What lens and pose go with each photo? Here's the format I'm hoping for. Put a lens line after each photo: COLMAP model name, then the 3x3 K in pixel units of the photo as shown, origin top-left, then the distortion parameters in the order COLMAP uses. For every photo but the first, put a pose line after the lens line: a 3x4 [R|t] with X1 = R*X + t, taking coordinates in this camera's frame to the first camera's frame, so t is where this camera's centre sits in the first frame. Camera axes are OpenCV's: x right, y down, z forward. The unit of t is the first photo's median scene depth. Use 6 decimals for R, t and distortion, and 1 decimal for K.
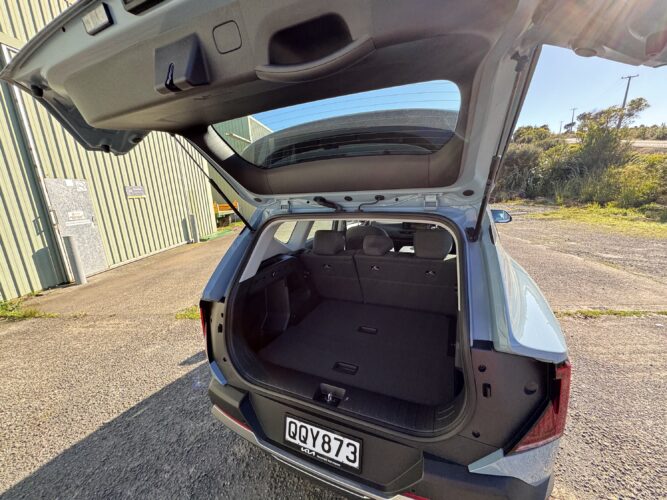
lens RADIAL K [[266.7, 0, 333.5], [0, 266.7, 250.0], [0, 0, 1]] dist [-0.001371, -0.000119]
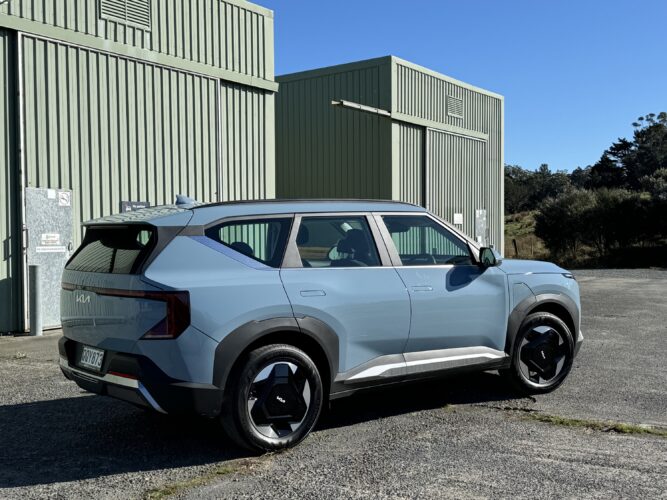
lens RADIAL K [[906.8, 0, 333.5], [0, 906.8, 250.0], [0, 0, 1]] dist [0.162444, -0.002553]
pose [[0.868023, 0.049631, -0.494037, 0.921070], [-0.145237, 0.976853, -0.157048, 0.178790], [0.474808, 0.208074, 0.855139, -0.747083]]
